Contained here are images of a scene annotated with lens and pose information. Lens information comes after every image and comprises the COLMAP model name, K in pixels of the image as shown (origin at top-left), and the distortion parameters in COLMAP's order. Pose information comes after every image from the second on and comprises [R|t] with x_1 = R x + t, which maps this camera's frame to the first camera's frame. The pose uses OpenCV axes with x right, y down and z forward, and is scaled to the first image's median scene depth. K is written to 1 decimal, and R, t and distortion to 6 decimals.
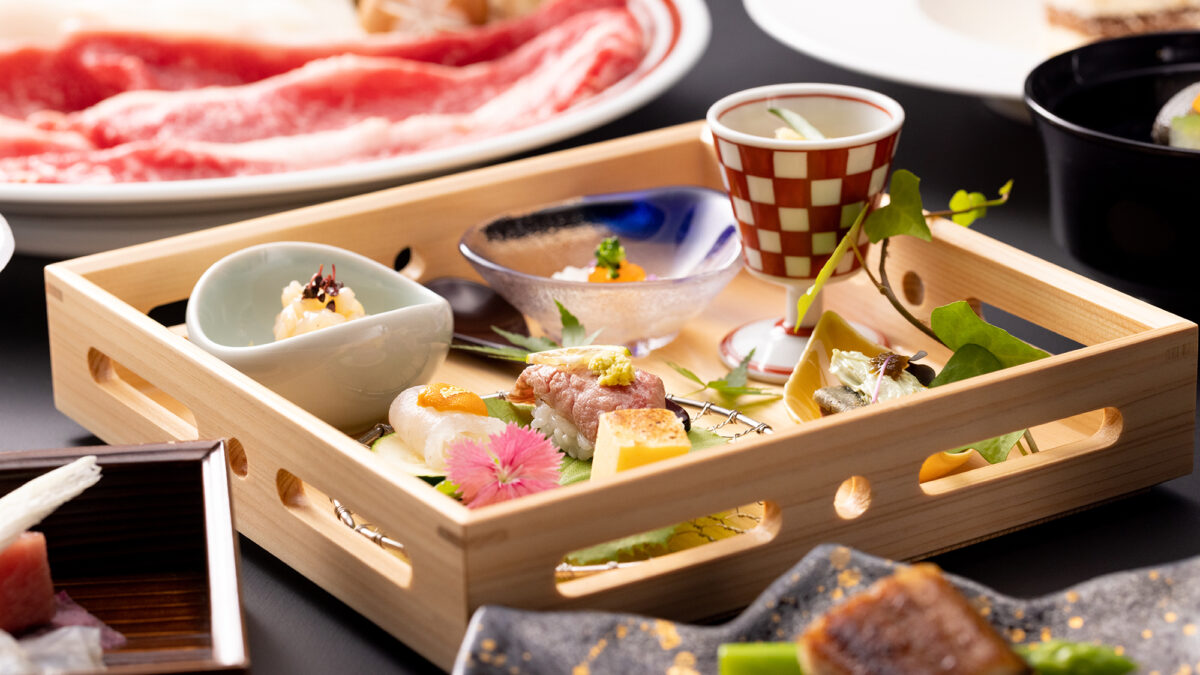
lens RADIAL K [[3899.4, 0, 601.3], [0, 3899.4, 329.9], [0, 0, 1]] dist [-0.008352, 0.000000]
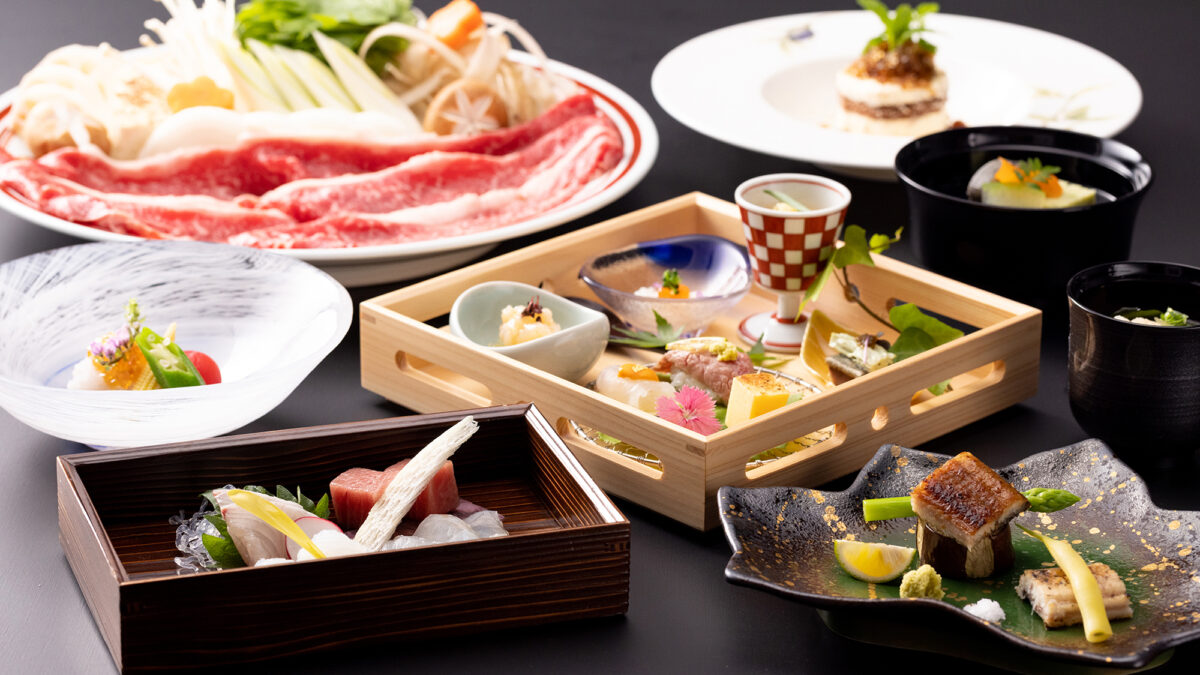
lens RADIAL K [[3899.4, 0, 604.0], [0, 3899.4, 337.5], [0, 0, 1]] dist [-0.008352, 0.000000]
pose [[0.978358, -0.044649, 0.202046, -0.382881], [0.038919, 0.998722, 0.032246, -0.051867], [-0.203227, -0.023685, 0.978845, -0.670688]]
